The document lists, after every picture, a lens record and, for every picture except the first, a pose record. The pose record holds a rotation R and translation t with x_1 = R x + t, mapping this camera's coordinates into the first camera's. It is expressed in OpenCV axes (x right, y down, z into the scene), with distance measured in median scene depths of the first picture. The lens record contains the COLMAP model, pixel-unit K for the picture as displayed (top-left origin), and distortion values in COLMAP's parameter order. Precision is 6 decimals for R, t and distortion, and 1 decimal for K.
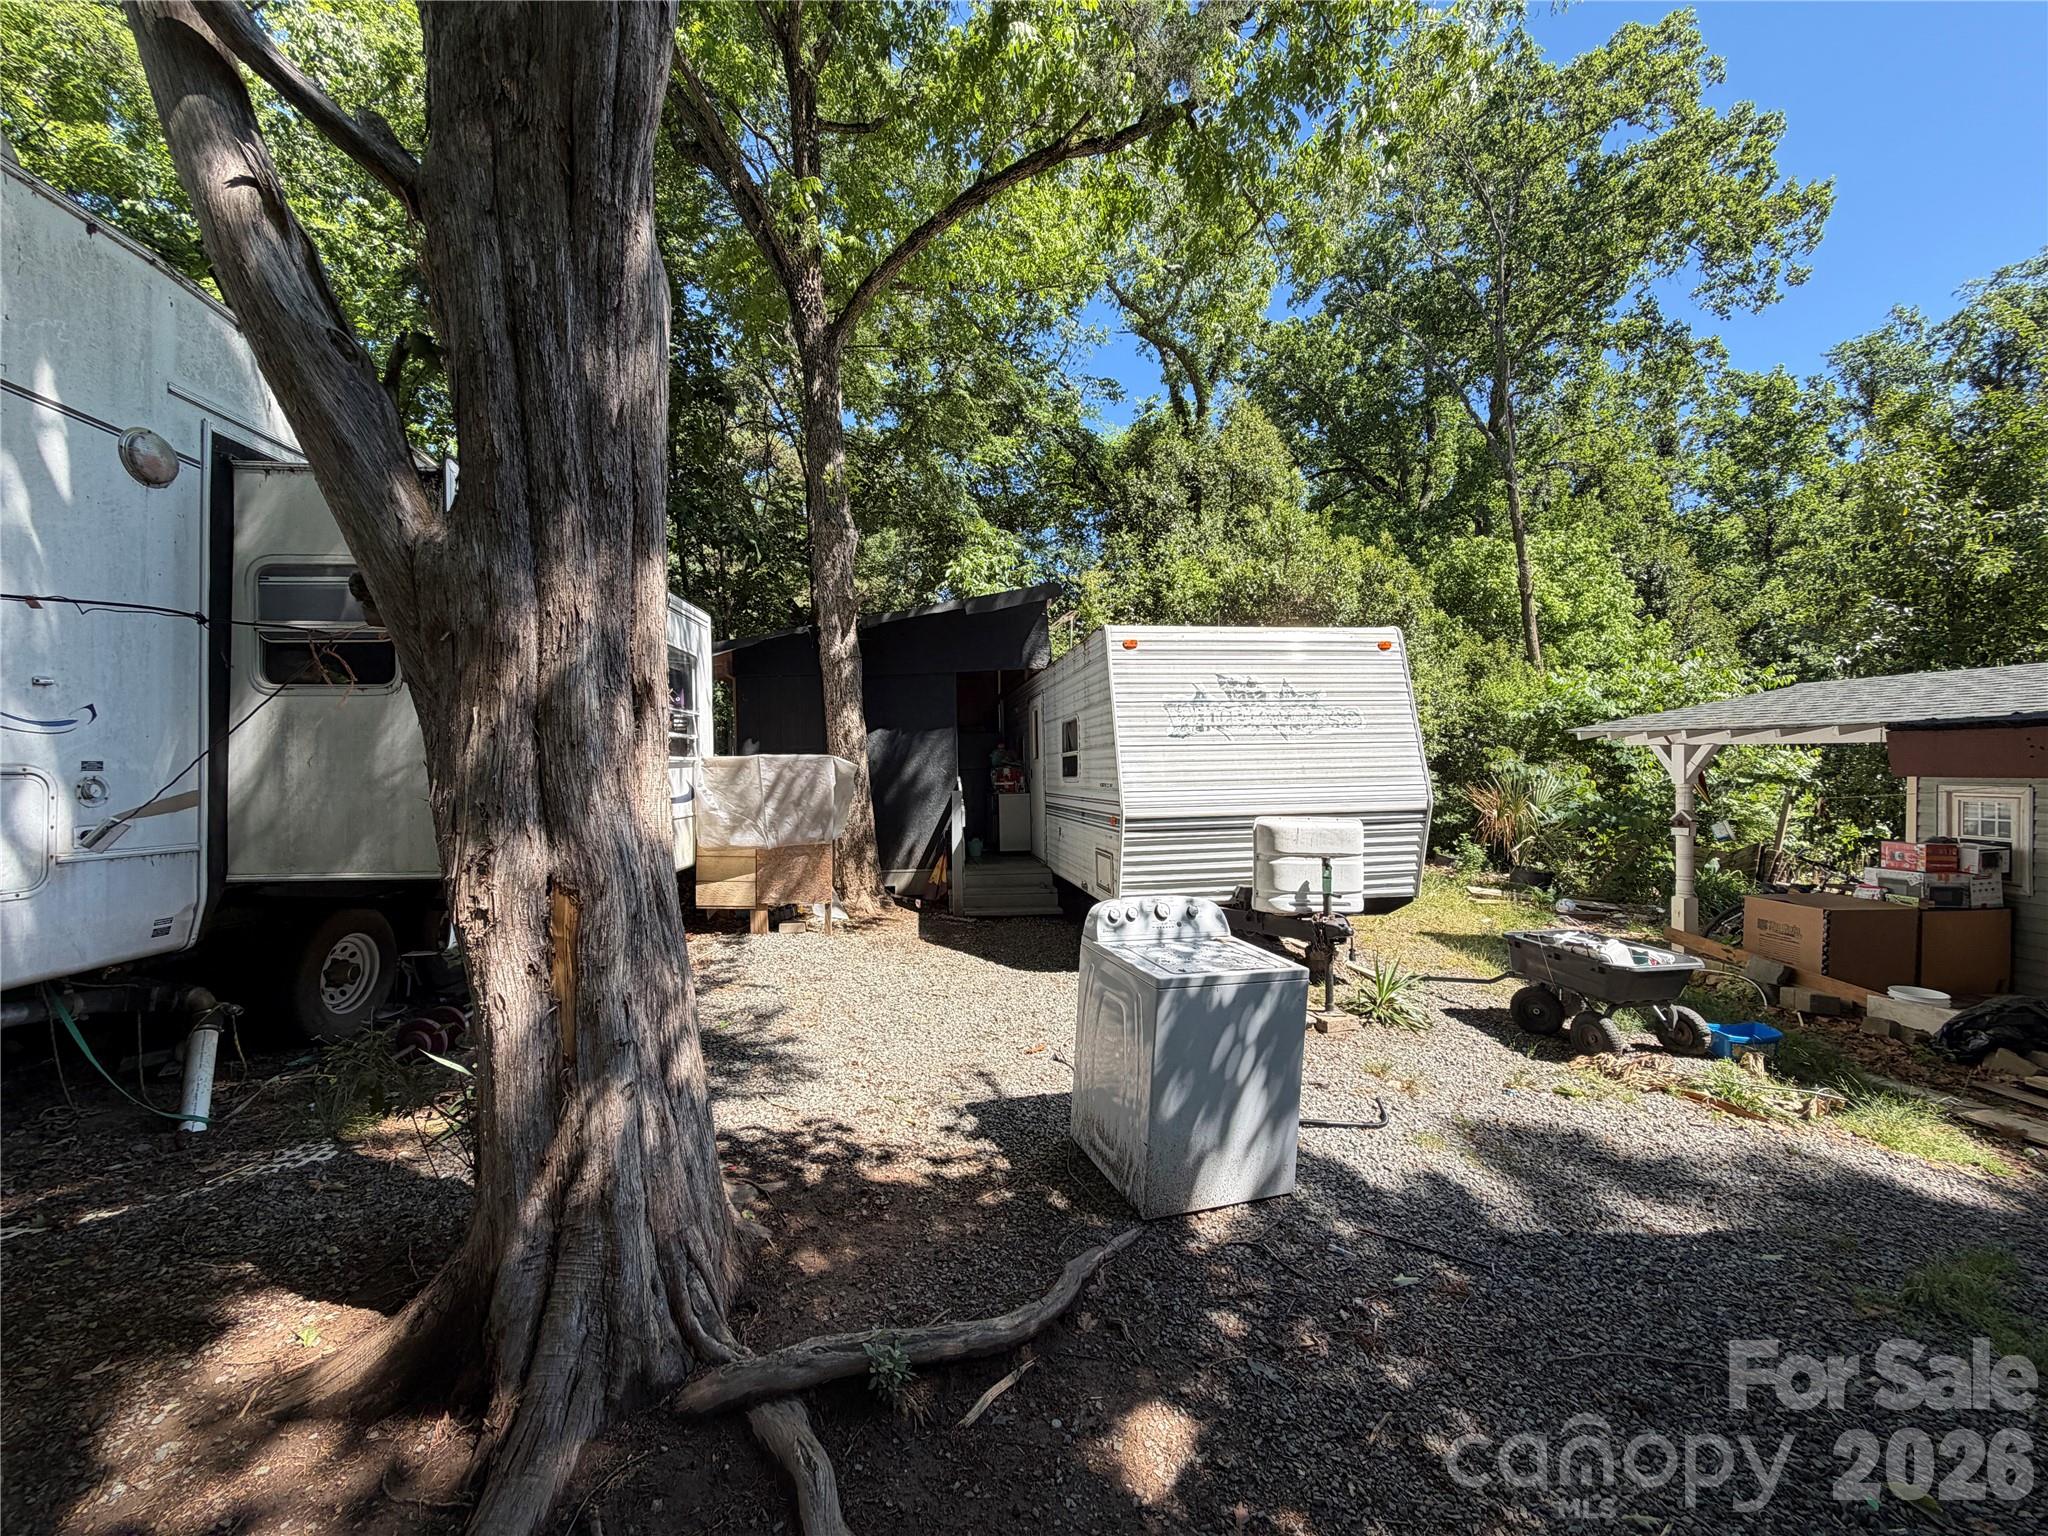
lens RADIAL K [[812.7, 0, 1022.8], [0, 812.7, 769.7], [0, 0, 1]] dist [-0.001138, 0.000438]
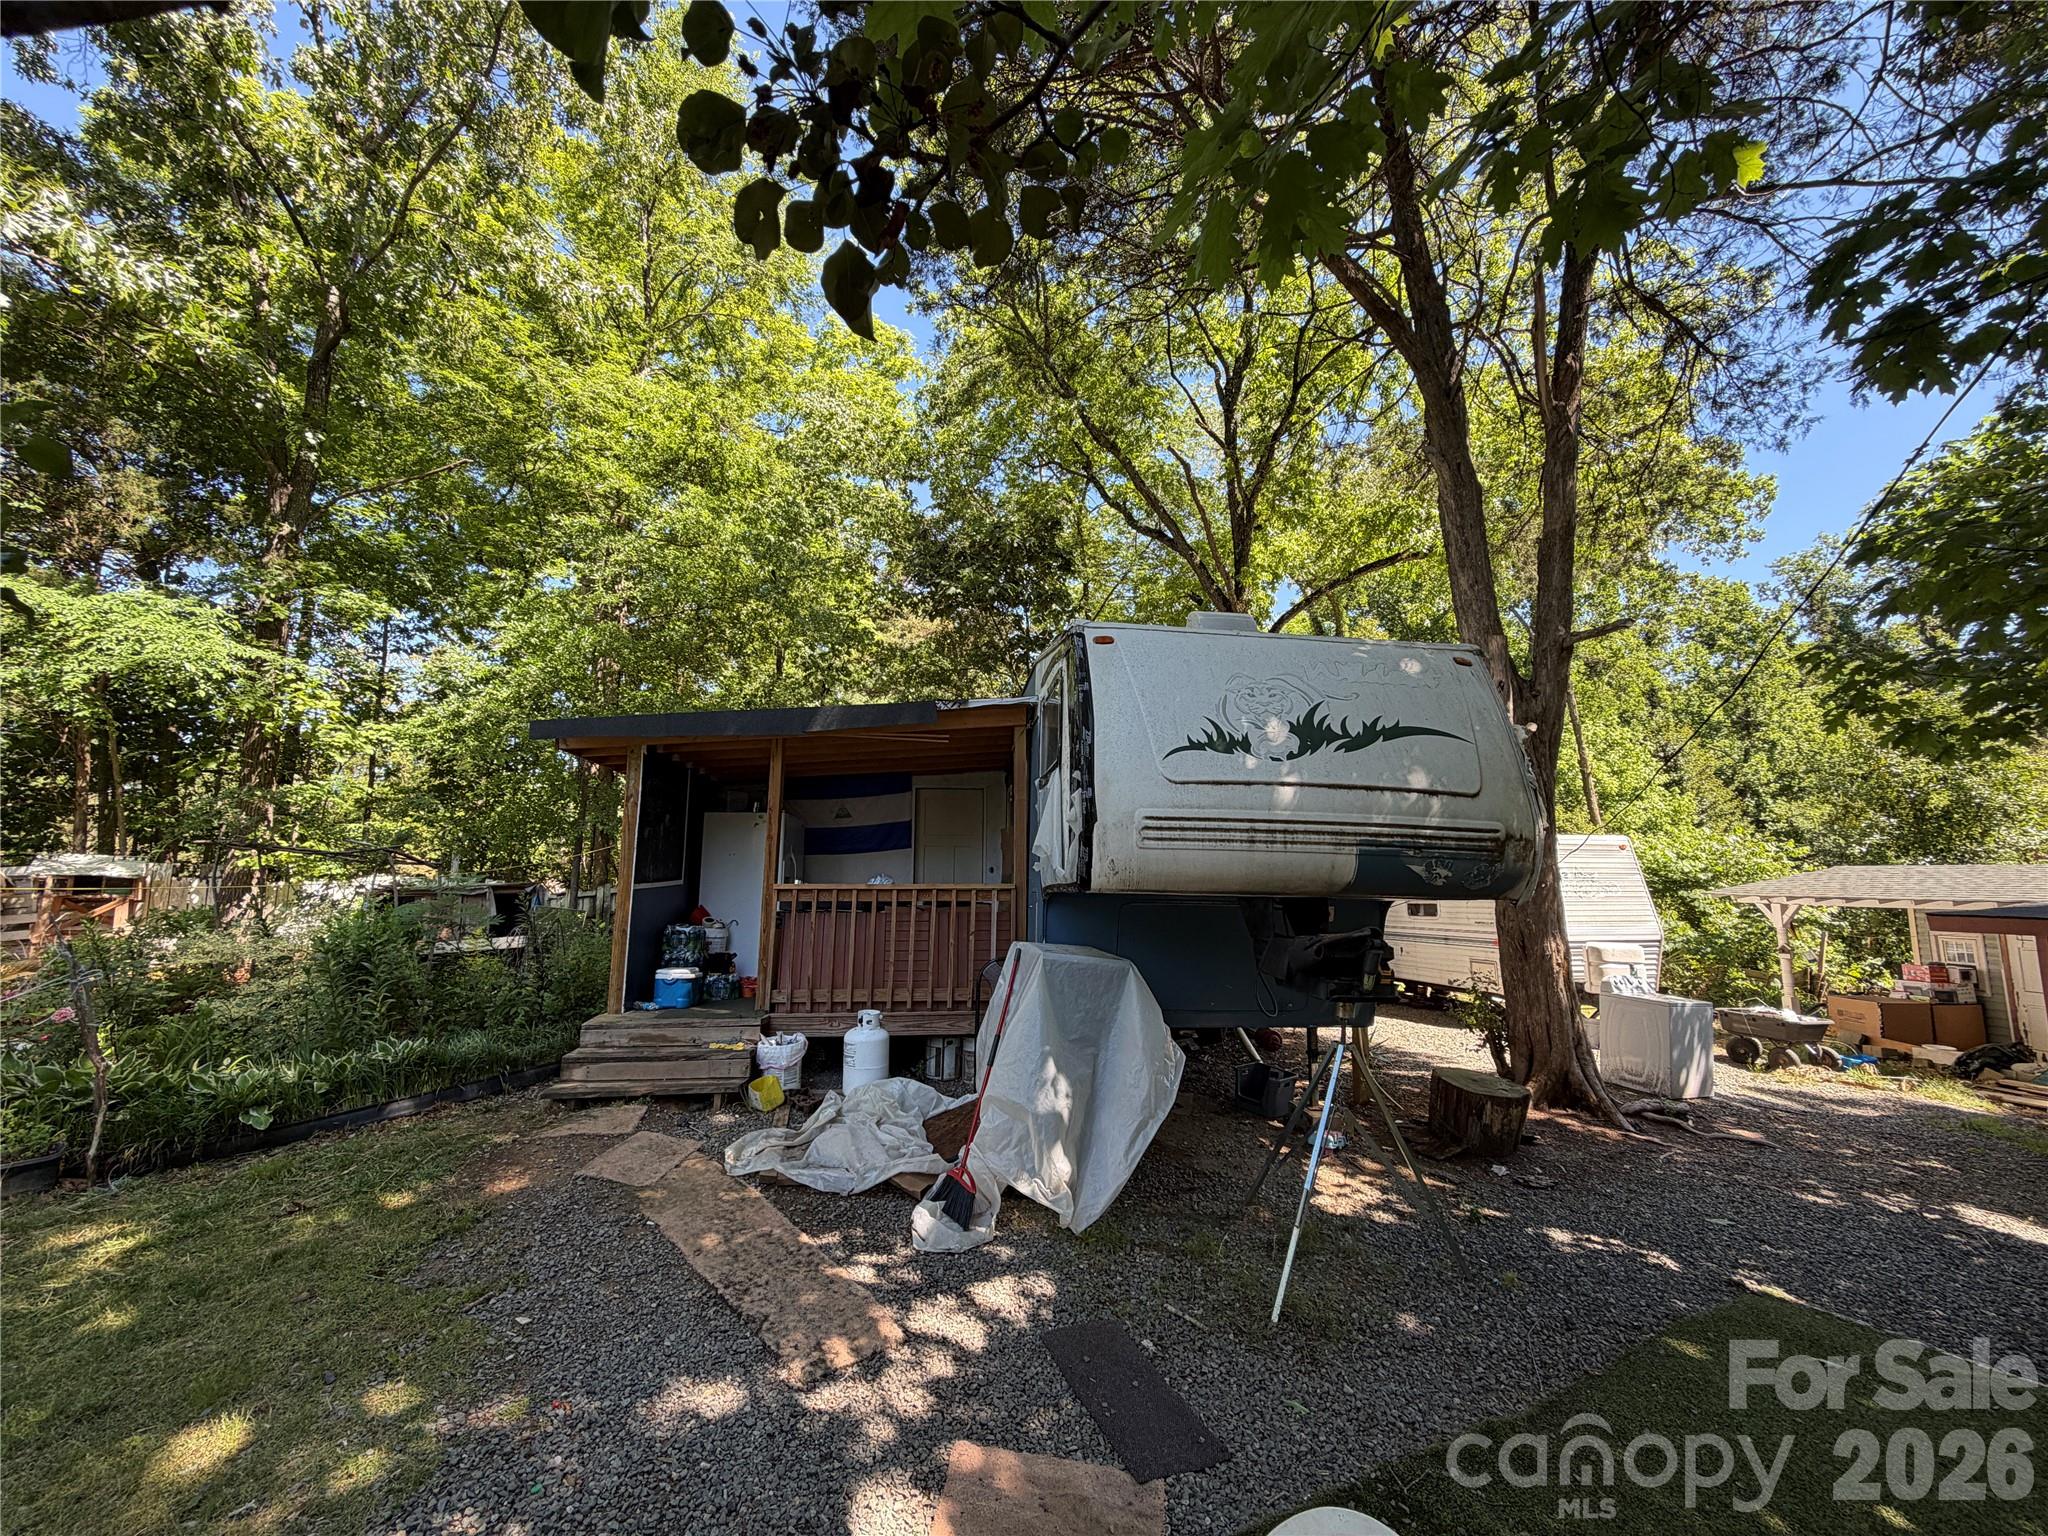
lens RADIAL K [[812.7, 0, 1024.7], [0, 812.7, 766.4], [0, 0, 1]] dist [-0.001138, 0.000438]
pose [[0.999399, 0.024005, 0.025022, -0.761465], [-0.019875, 0.987885, -0.153911, -0.020667], [-0.028413, 0.153321, 0.987768, -0.633515]]
